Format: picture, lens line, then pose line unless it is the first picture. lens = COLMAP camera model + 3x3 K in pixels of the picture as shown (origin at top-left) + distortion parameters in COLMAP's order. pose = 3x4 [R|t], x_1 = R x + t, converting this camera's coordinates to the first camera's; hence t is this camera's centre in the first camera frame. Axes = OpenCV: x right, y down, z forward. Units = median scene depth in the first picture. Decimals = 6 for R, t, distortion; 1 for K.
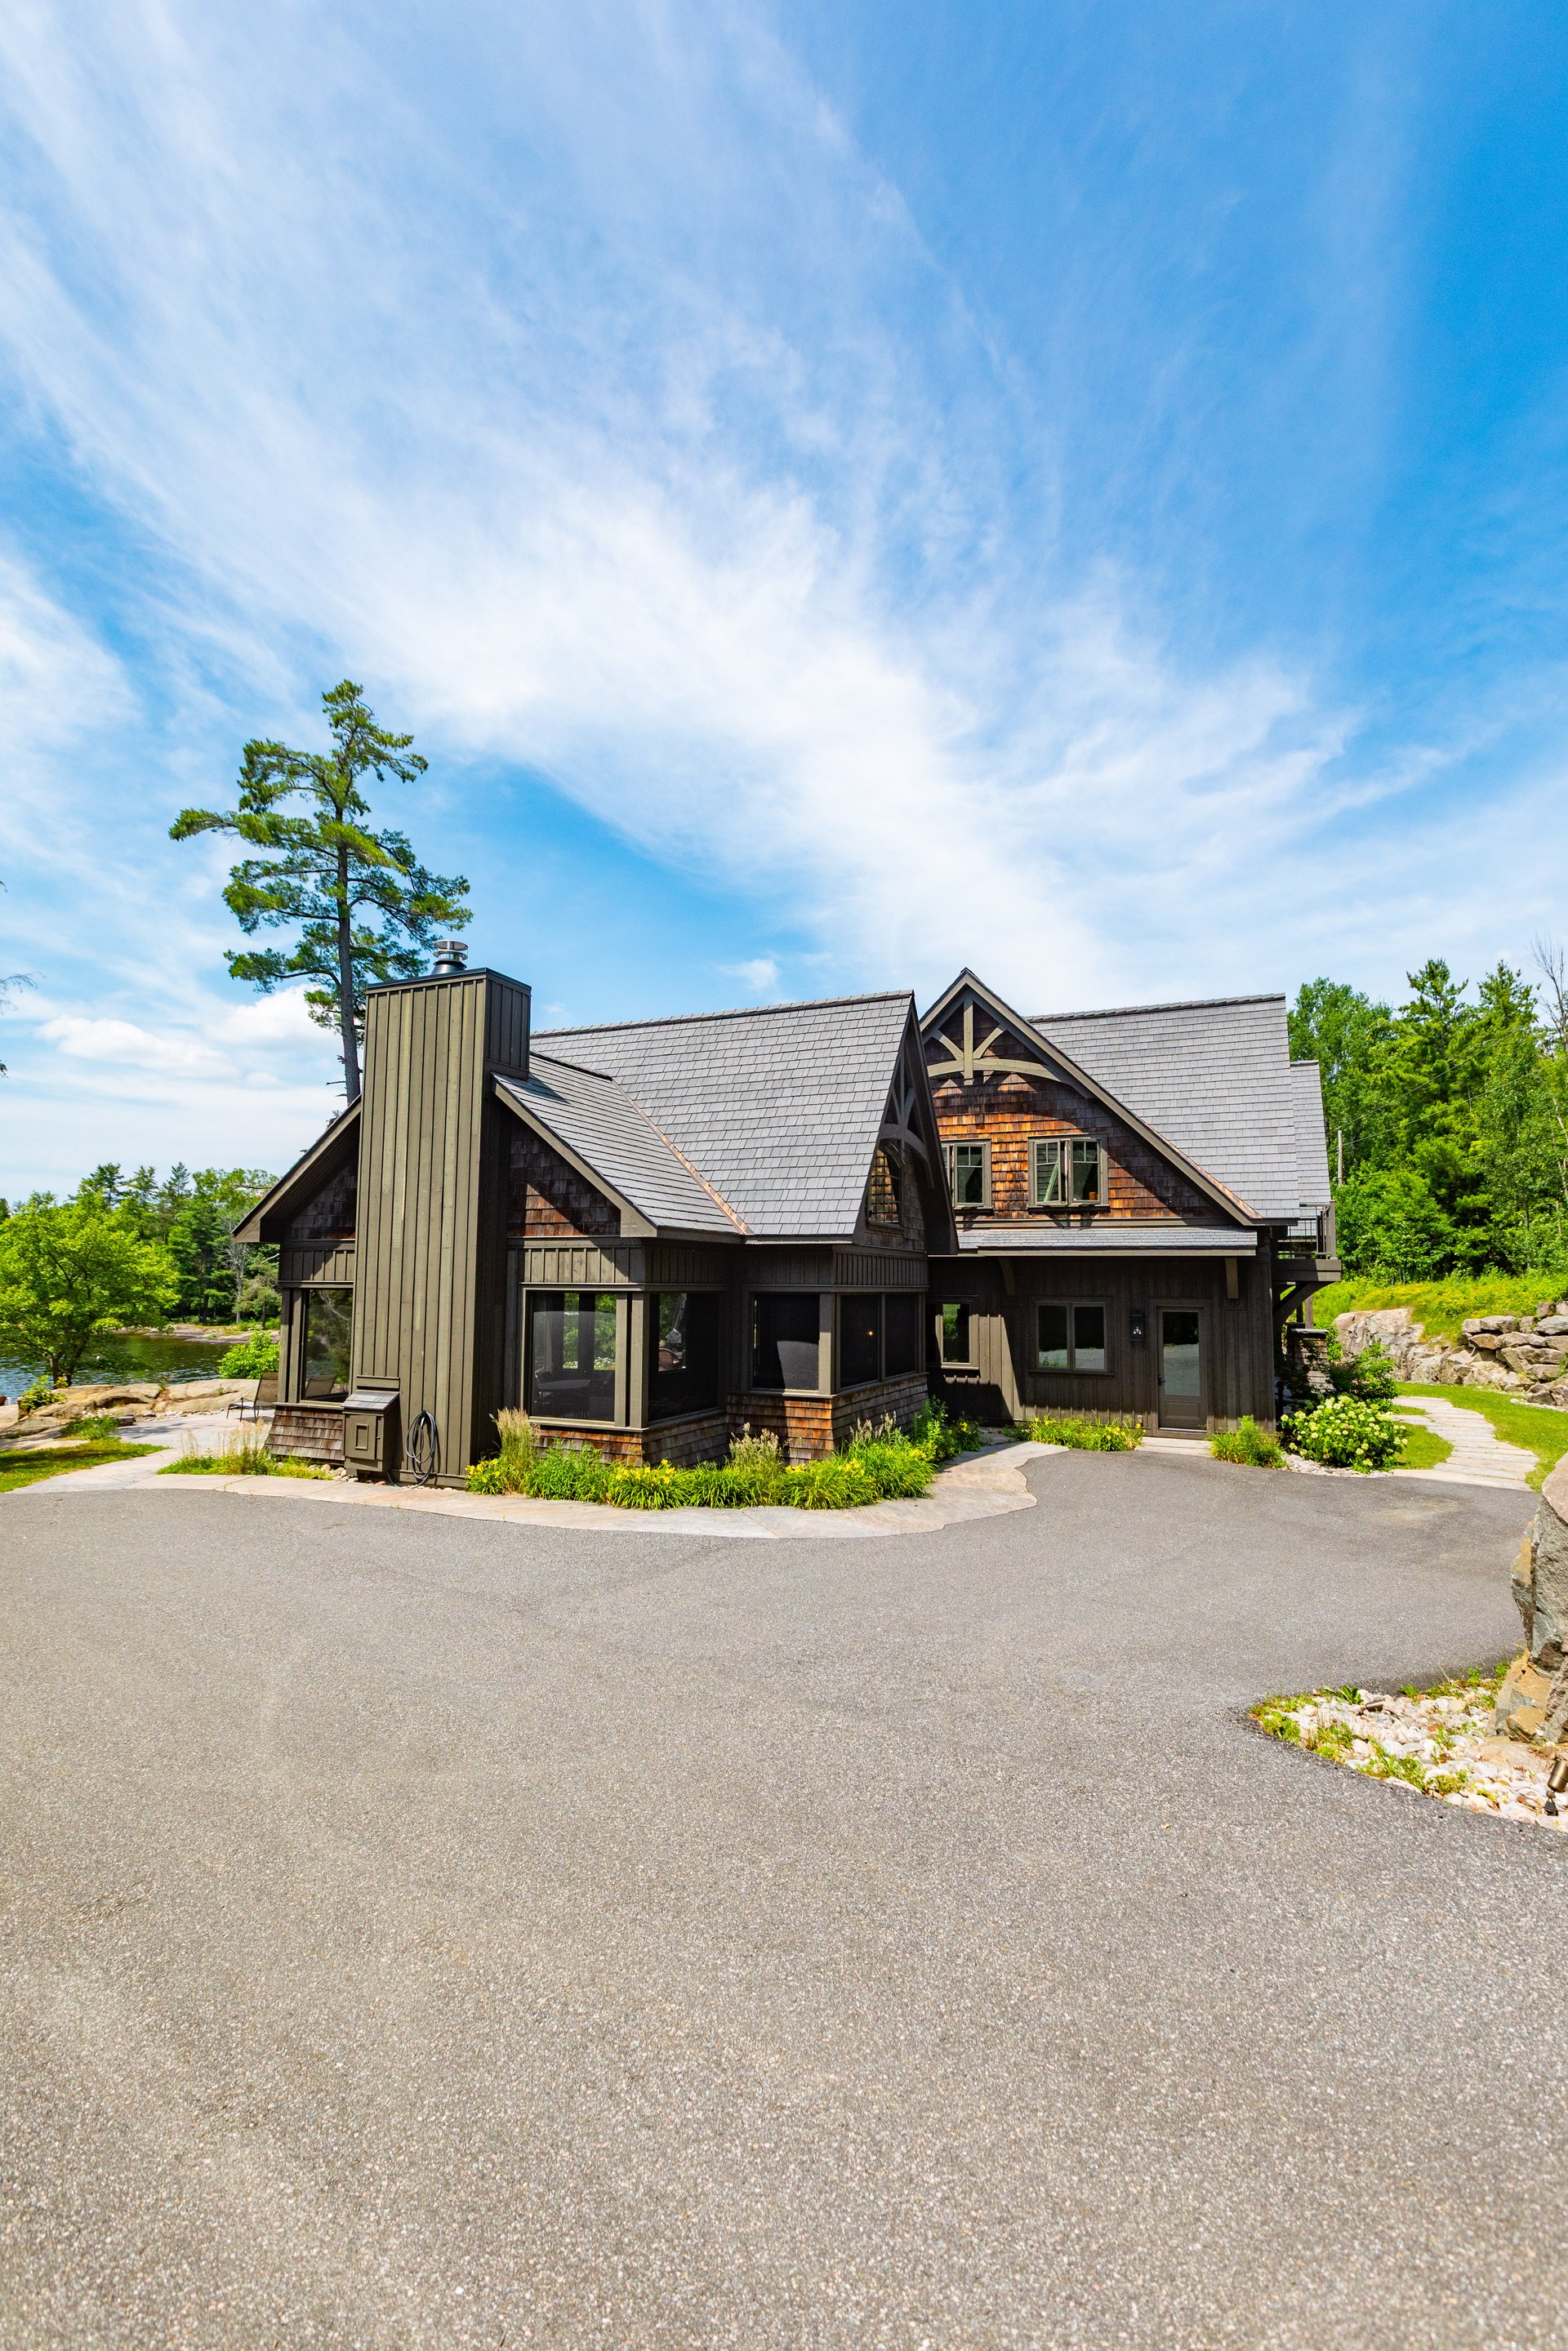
lens RADIAL K [[1054.6, 0, 772.3], [0, 1054.6, 1193.0], [0, 0, 1]] dist [-0.004995, 0.001346]
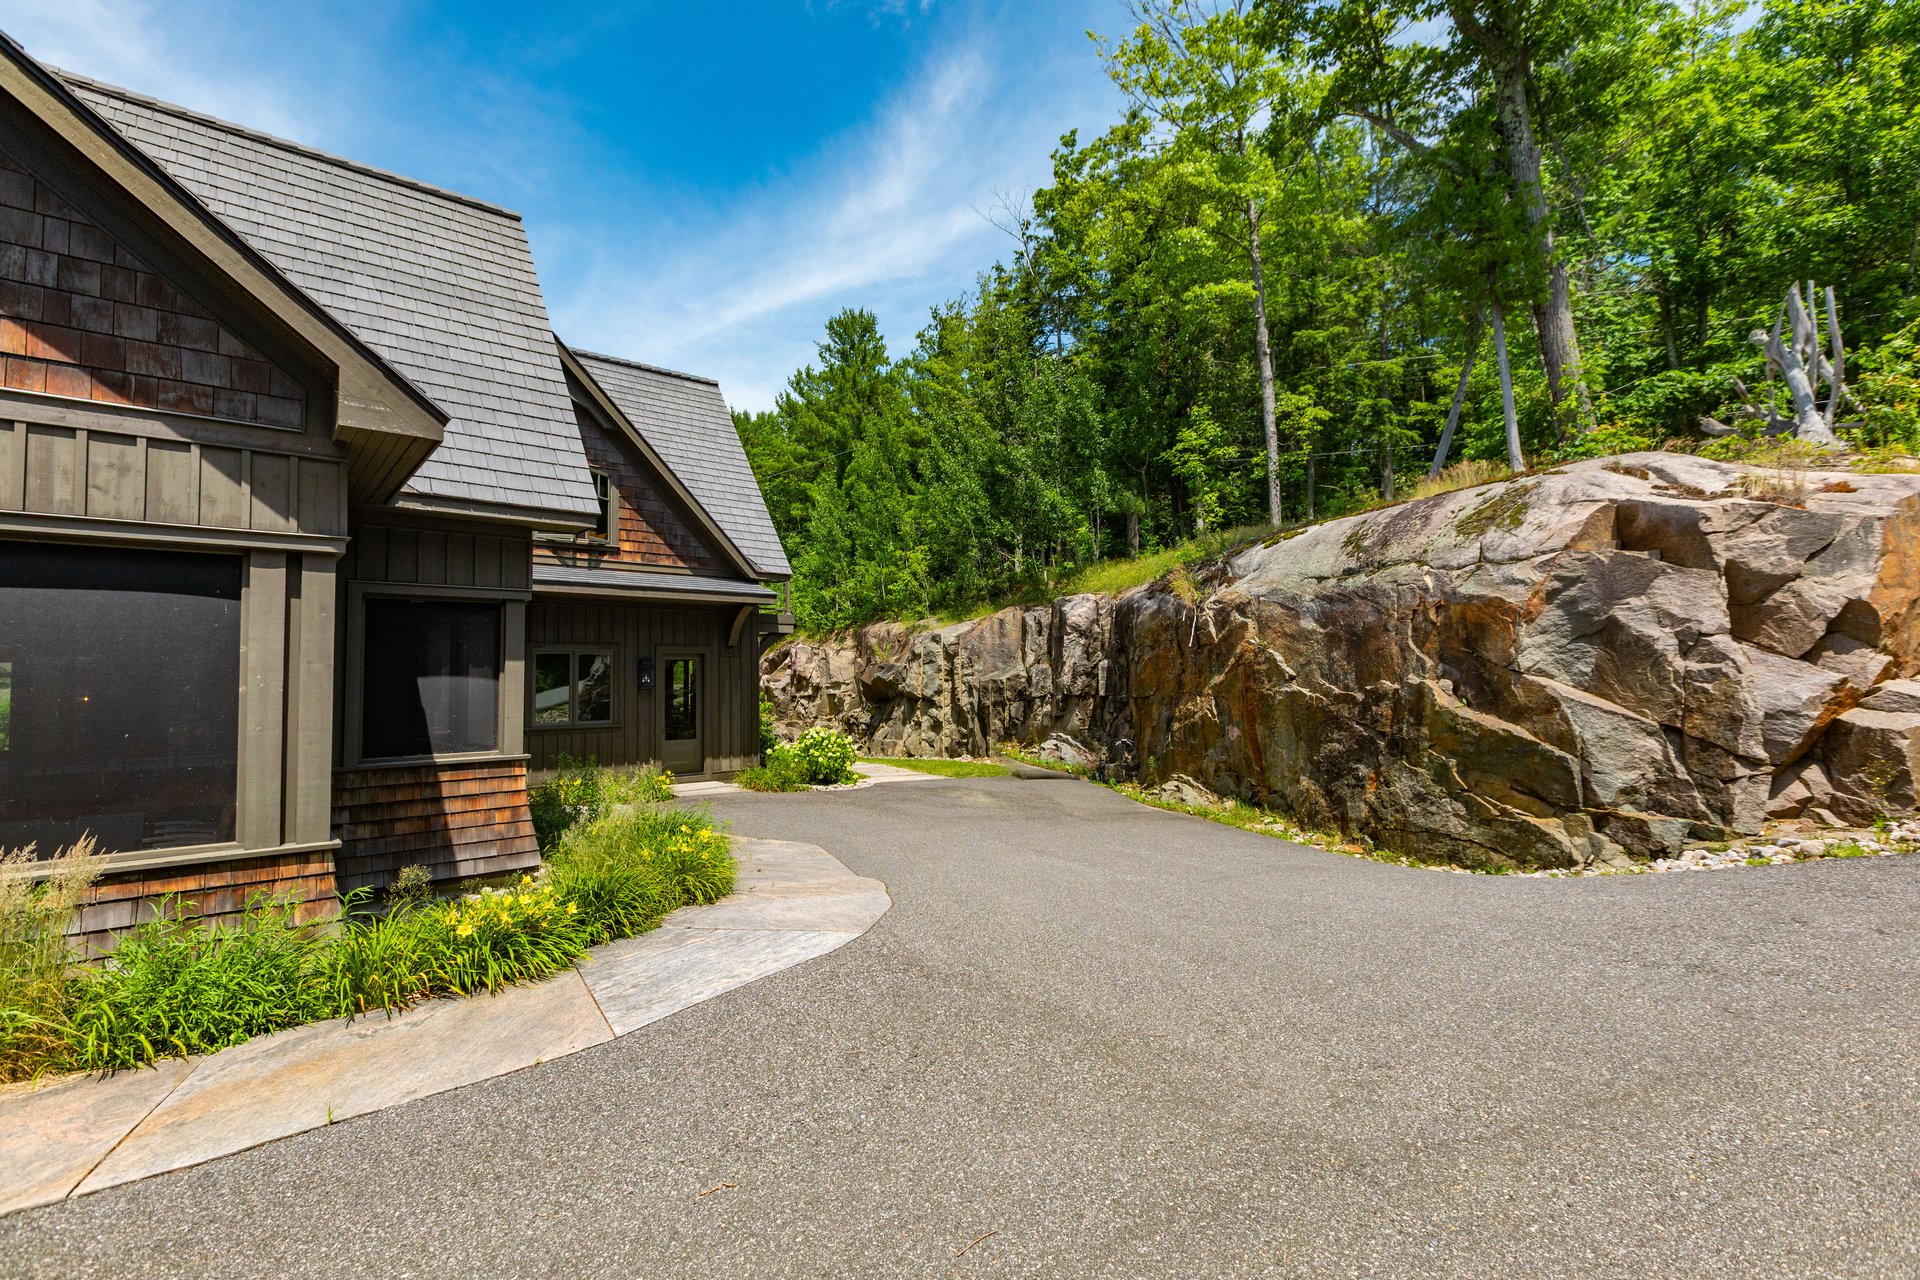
lens RADIAL K [[861.2, 0, 953.0], [0, 861.2, 638.0], [0, 0, 1]] dist [-0.004995, 0.001346]
pose [[0.409130, 0.032741, 0.911889, -0.327301], [-0.053916, 0.998477, -0.011659, 0.109695], [-0.910882, -0.044396, 0.410272, 0.530779]]
